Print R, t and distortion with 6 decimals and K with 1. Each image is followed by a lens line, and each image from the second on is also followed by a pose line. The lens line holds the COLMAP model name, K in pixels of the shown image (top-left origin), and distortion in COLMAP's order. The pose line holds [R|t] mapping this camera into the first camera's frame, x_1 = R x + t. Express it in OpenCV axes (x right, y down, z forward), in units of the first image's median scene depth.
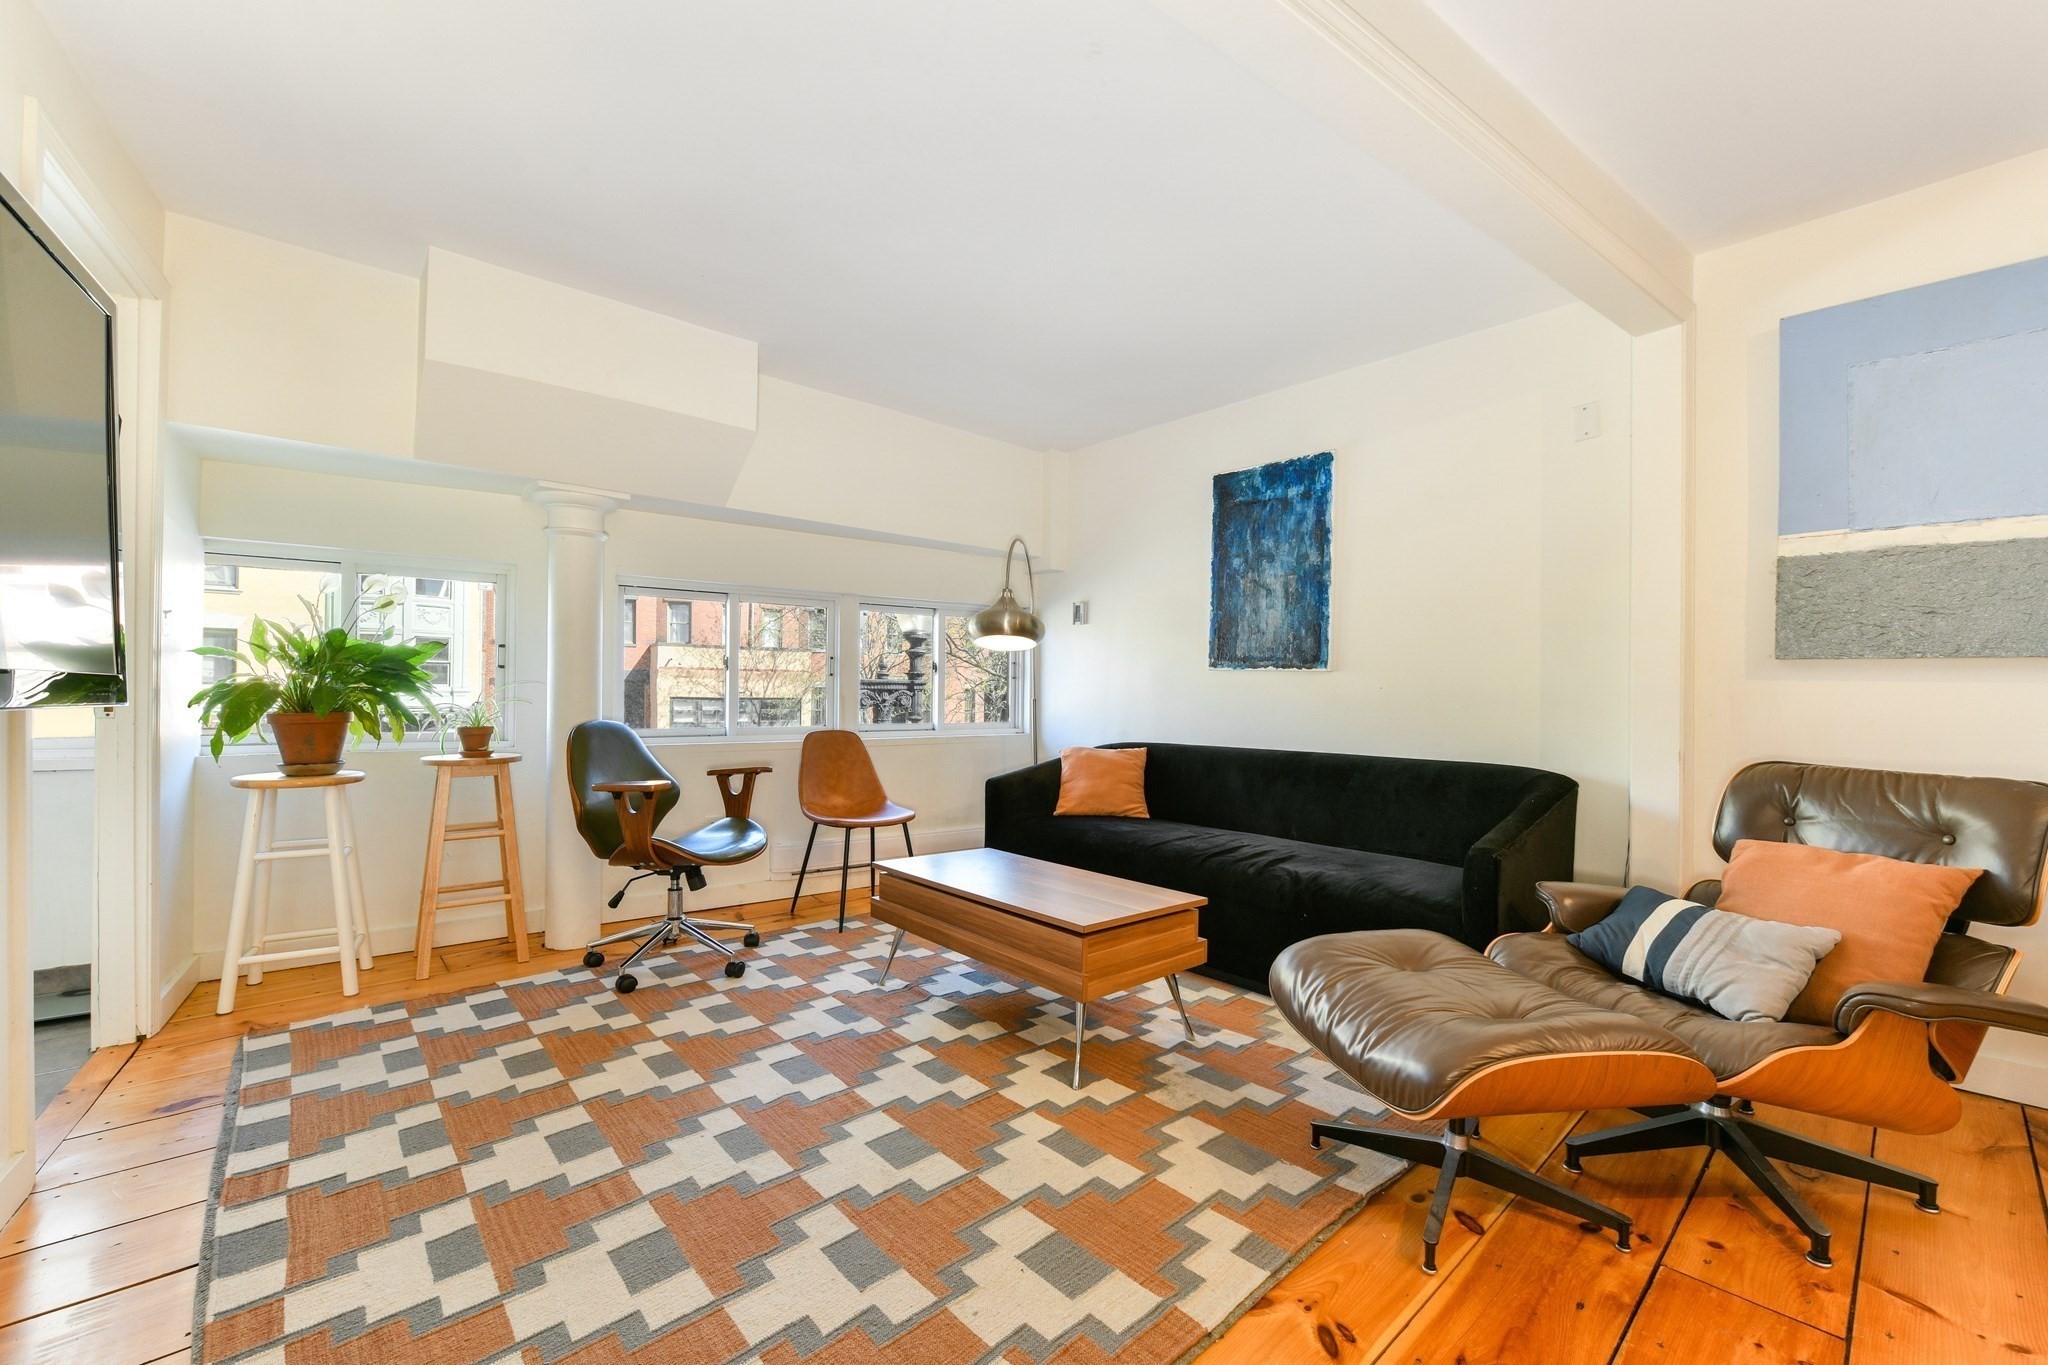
lens RADIAL K [[824.4, 0, 1031.7], [0, 824.4, 691.5], [0, 0, 1]] dist [0.000283, -0.000135]
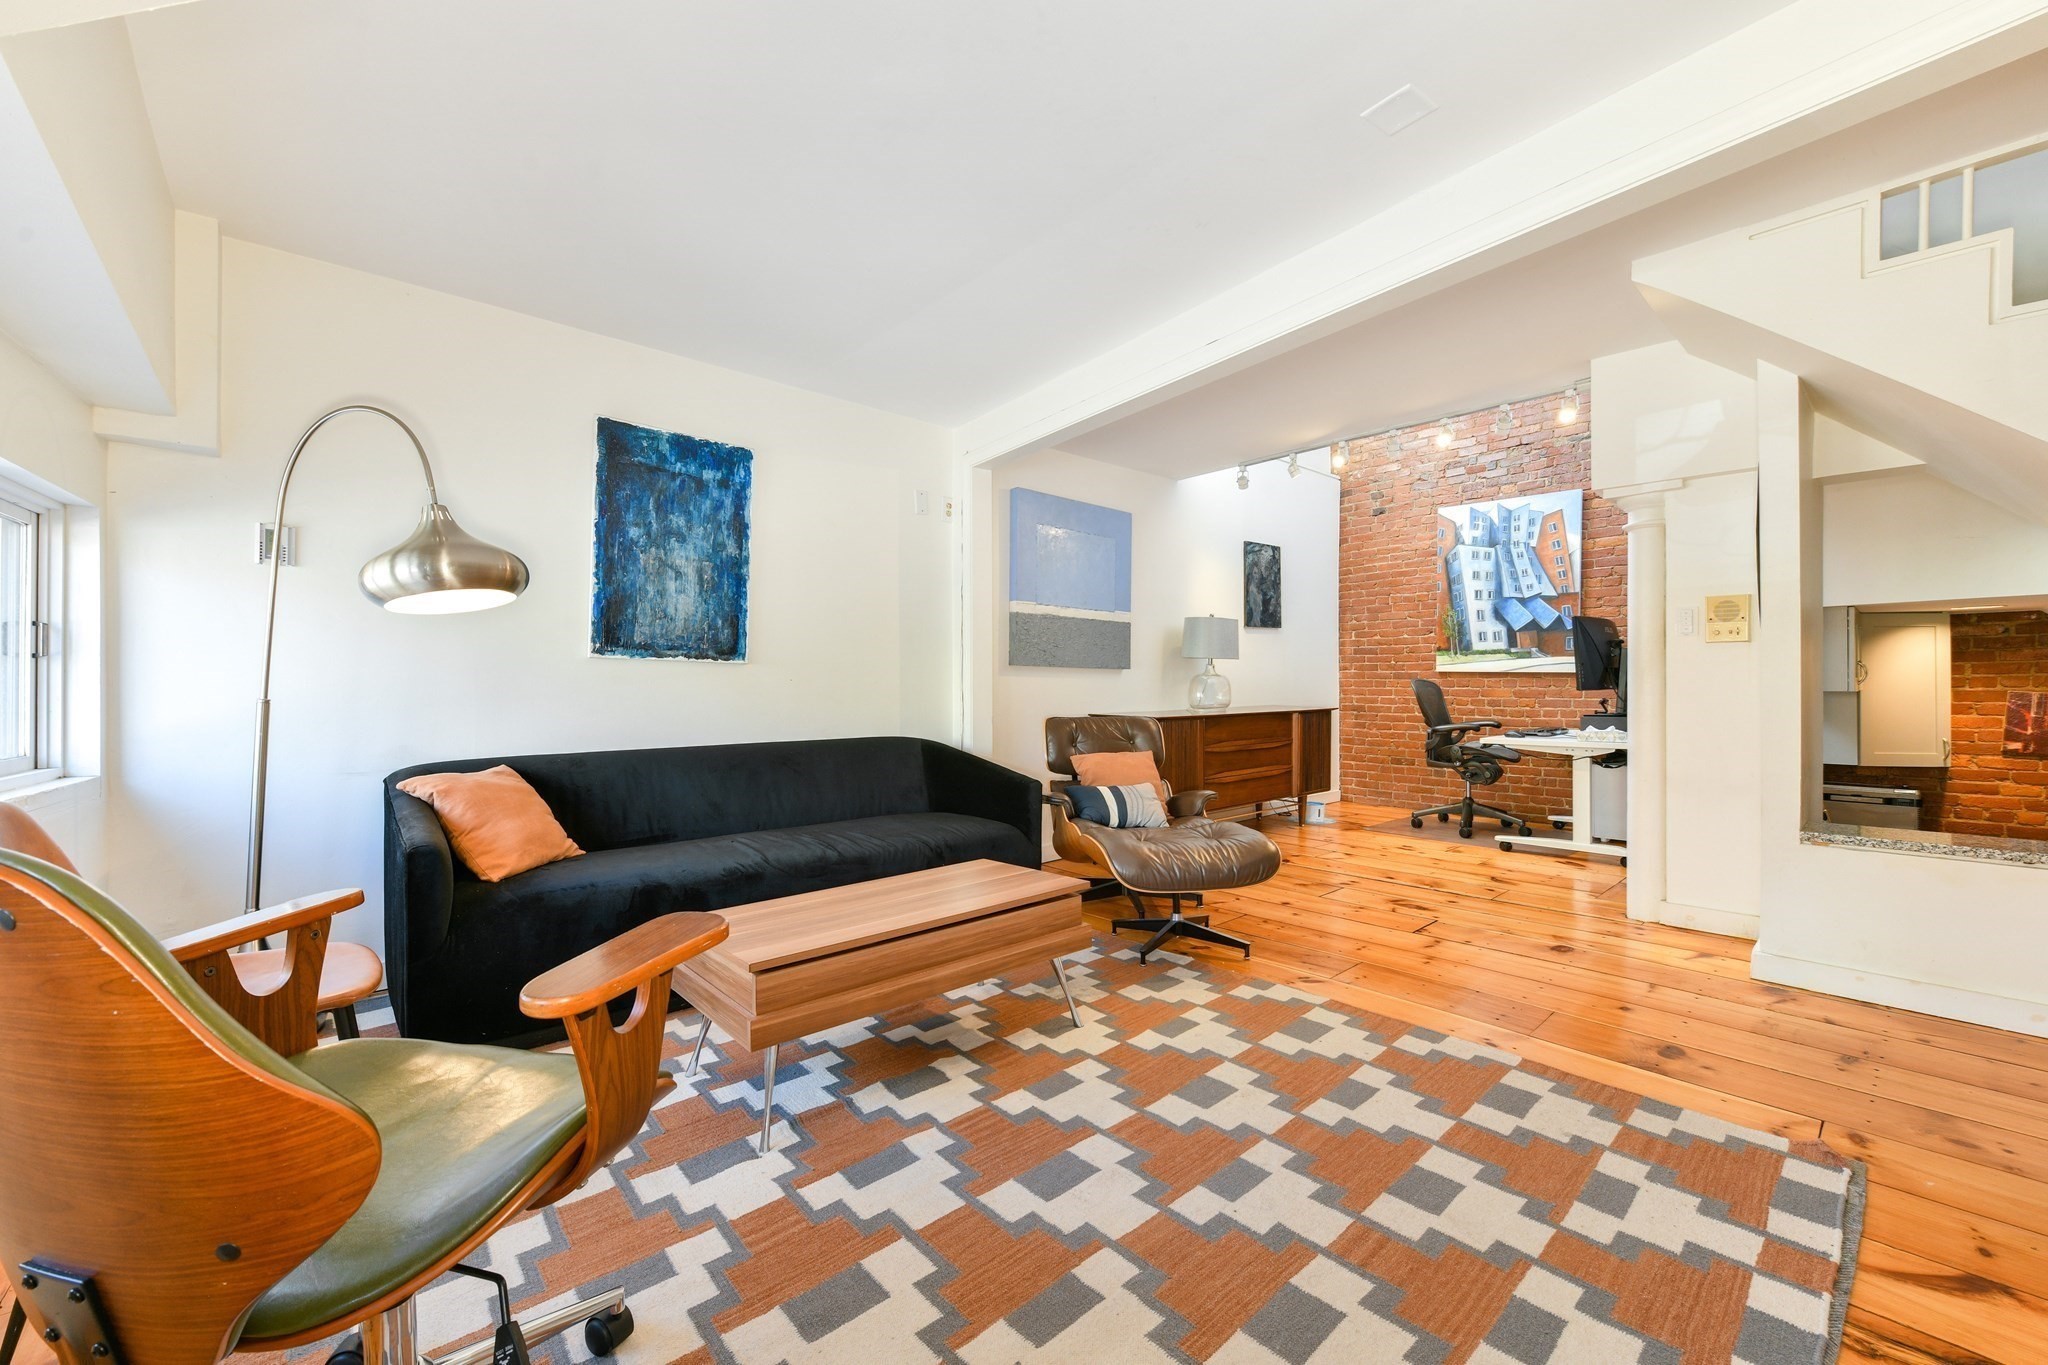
lens RADIAL K [[824.4, 0, 1031.7], [0, 824.4, 691.5], [0, 0, 1]] dist [0.000283, -0.000135]
pose [[-0.016830, -0.012929, 0.999775, -0.667101], [0.003353, 0.999910, 0.012987, -0.002123], [-0.999853, 0.003571, -0.016785, 0.660748]]
